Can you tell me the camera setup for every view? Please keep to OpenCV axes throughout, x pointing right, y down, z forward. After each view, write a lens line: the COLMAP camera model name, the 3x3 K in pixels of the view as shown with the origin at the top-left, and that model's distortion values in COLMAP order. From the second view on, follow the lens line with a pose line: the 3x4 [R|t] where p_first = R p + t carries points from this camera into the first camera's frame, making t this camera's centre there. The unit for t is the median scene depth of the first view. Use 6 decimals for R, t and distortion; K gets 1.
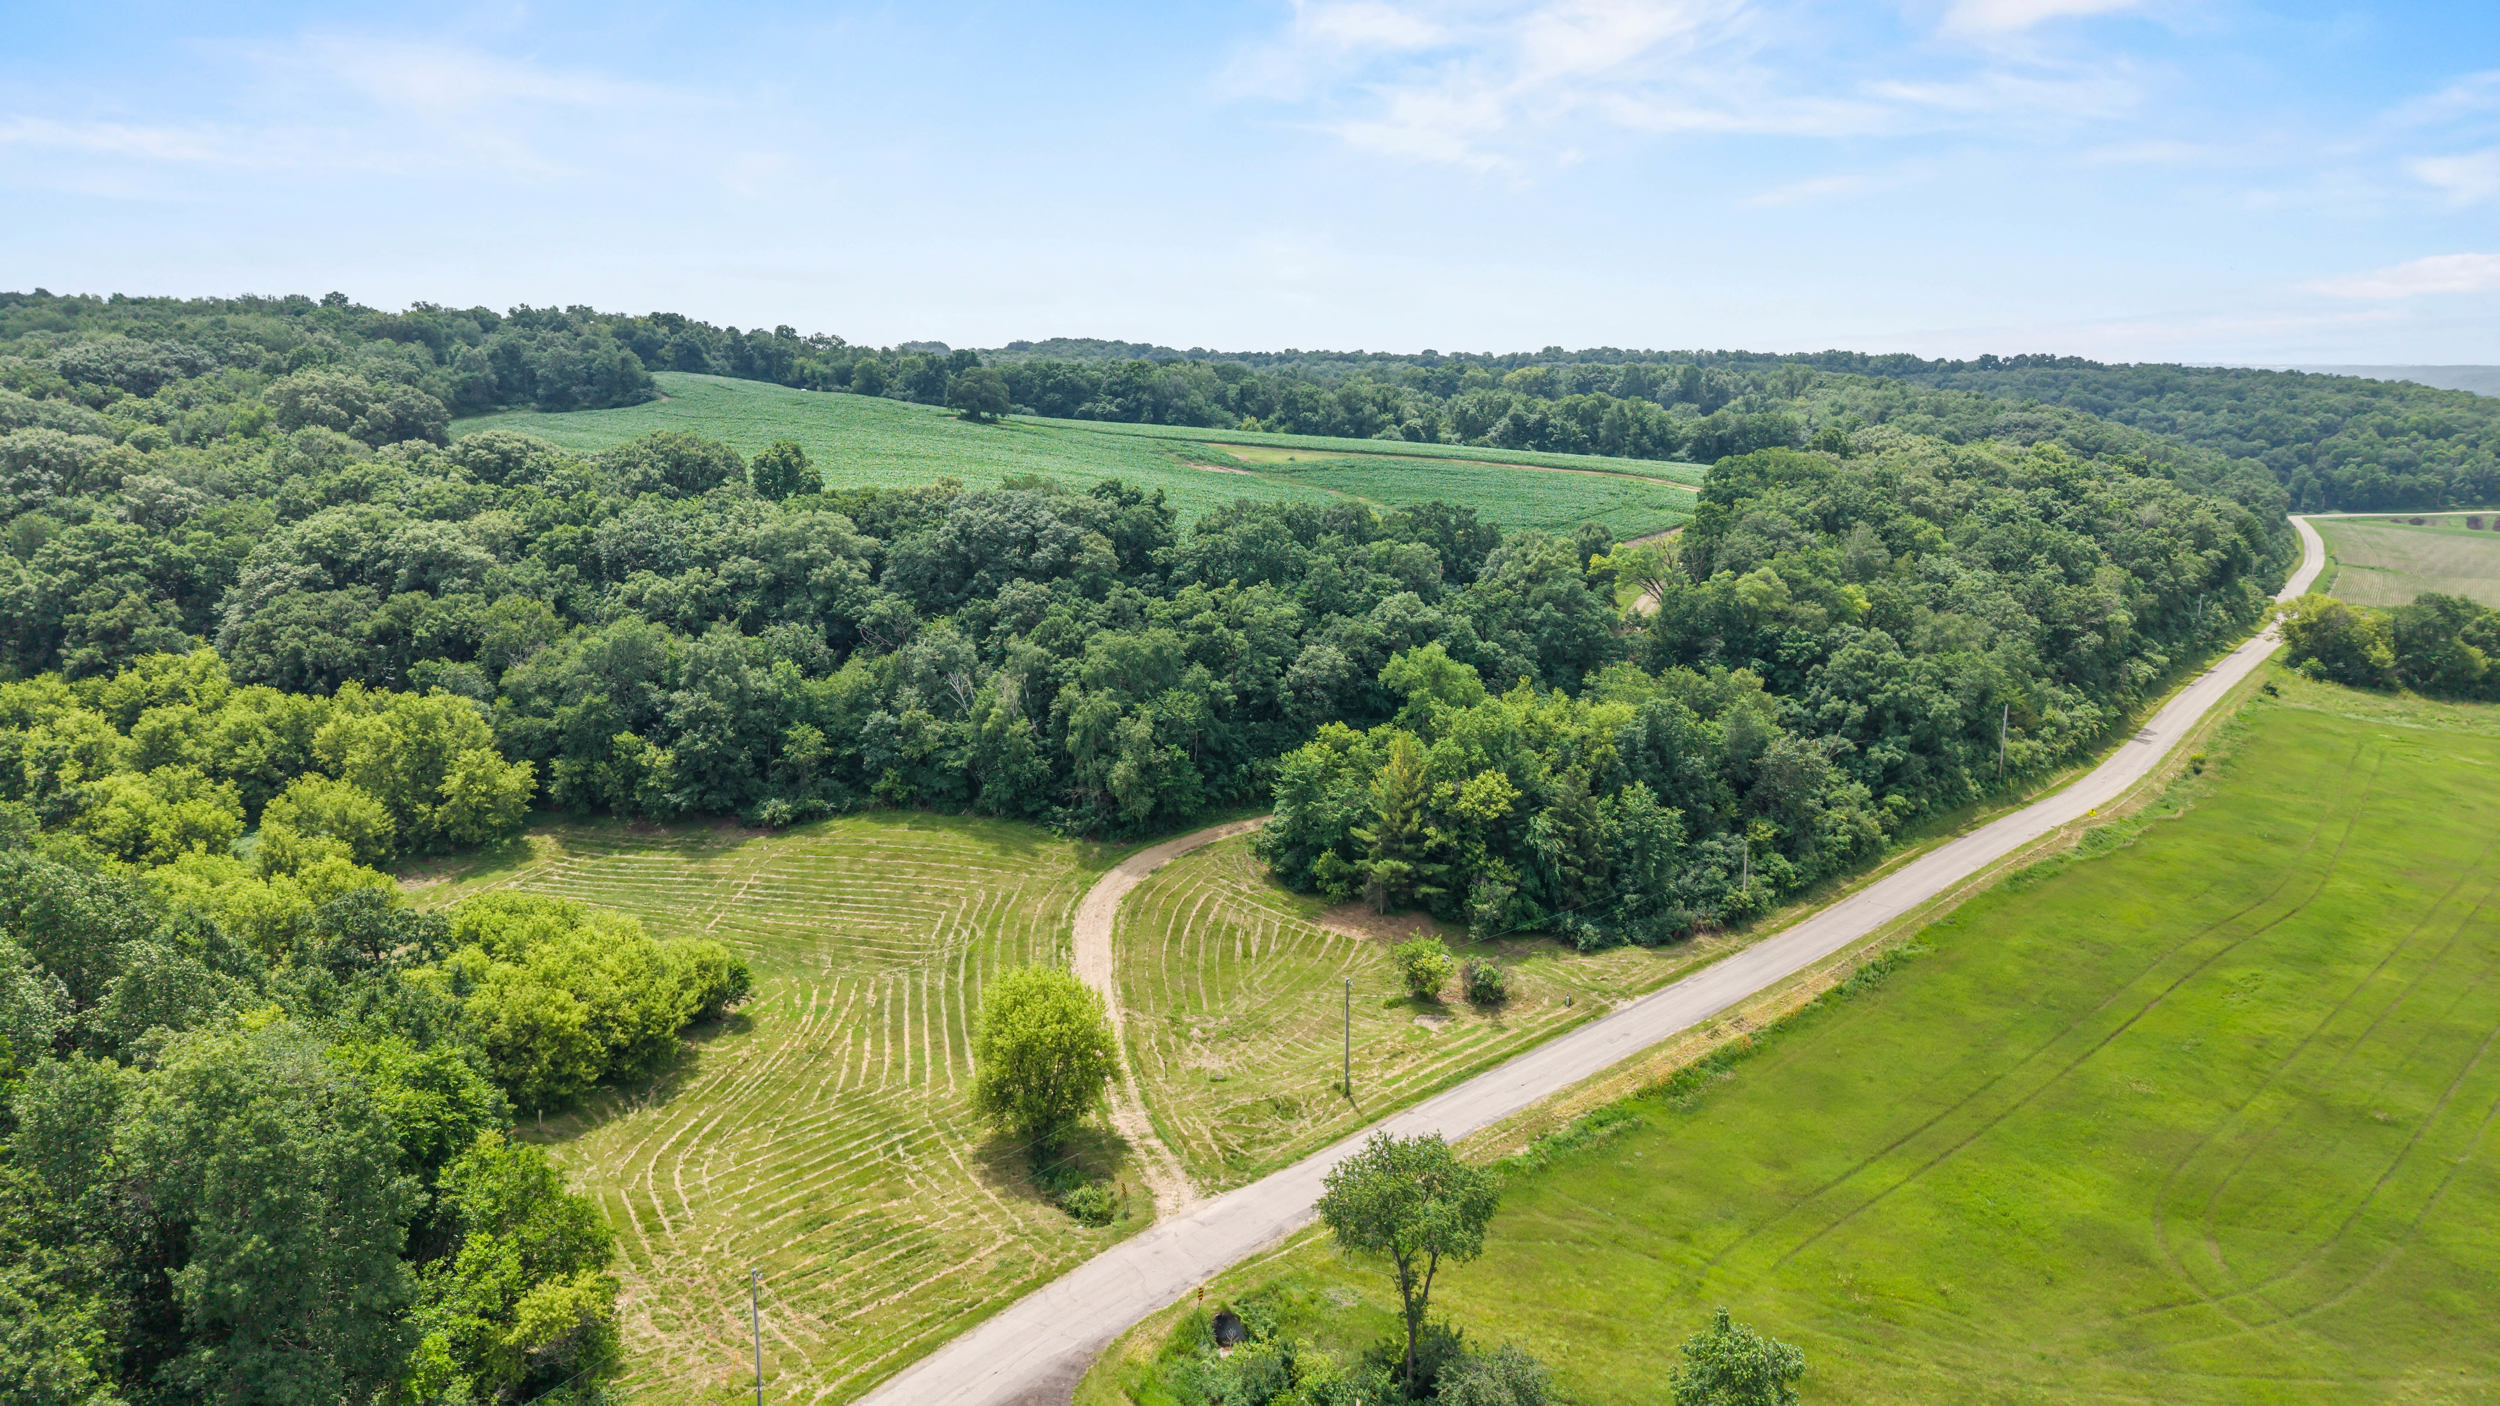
lens RADIAL K [[1781.8, 0, 1250.0], [0, 1781.8, 703.0], [0, 0, 1]] dist [0.029937, -0.004797]
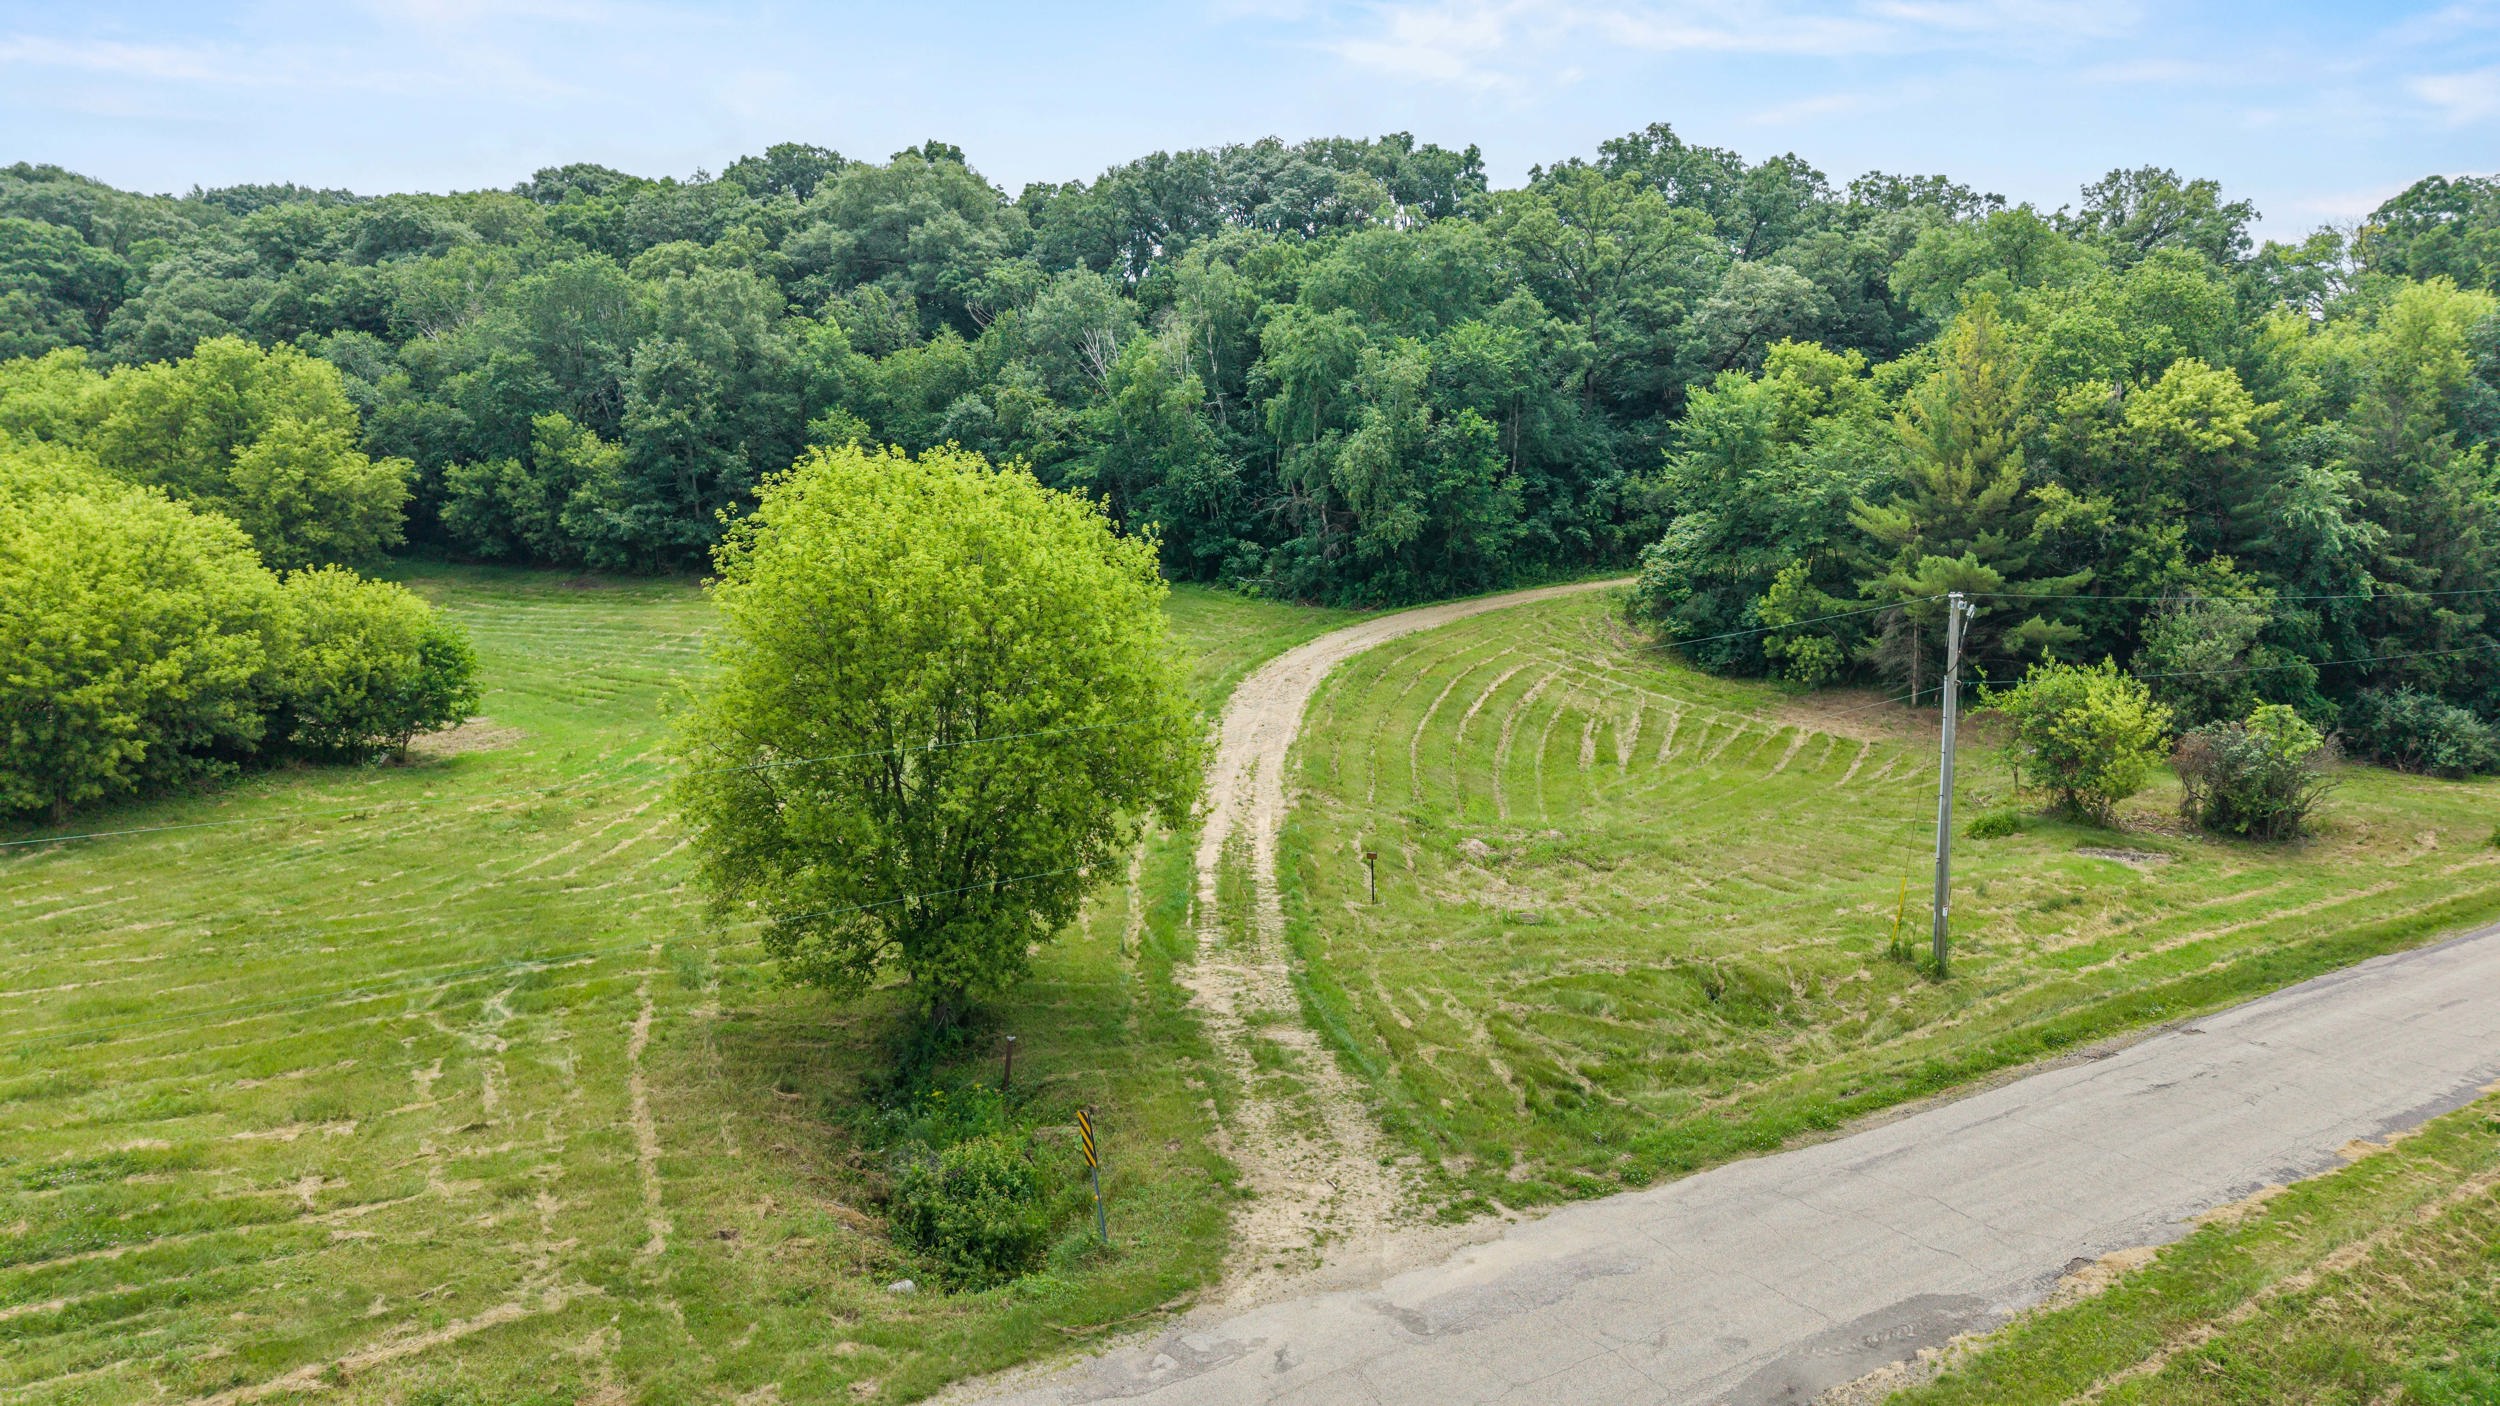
lens RADIAL K [[1686.7, 0, 1250.0], [0, 1686.7, 703.0], [0, 0, 1]] dist [0.002055, -0.039232]
pose [[0.979472, 0.037055, -0.198144, -0.005864], [-0.055986, 0.994293, -0.090808, 0.165710], [0.193649, 0.100038, 0.975957, 0.552370]]
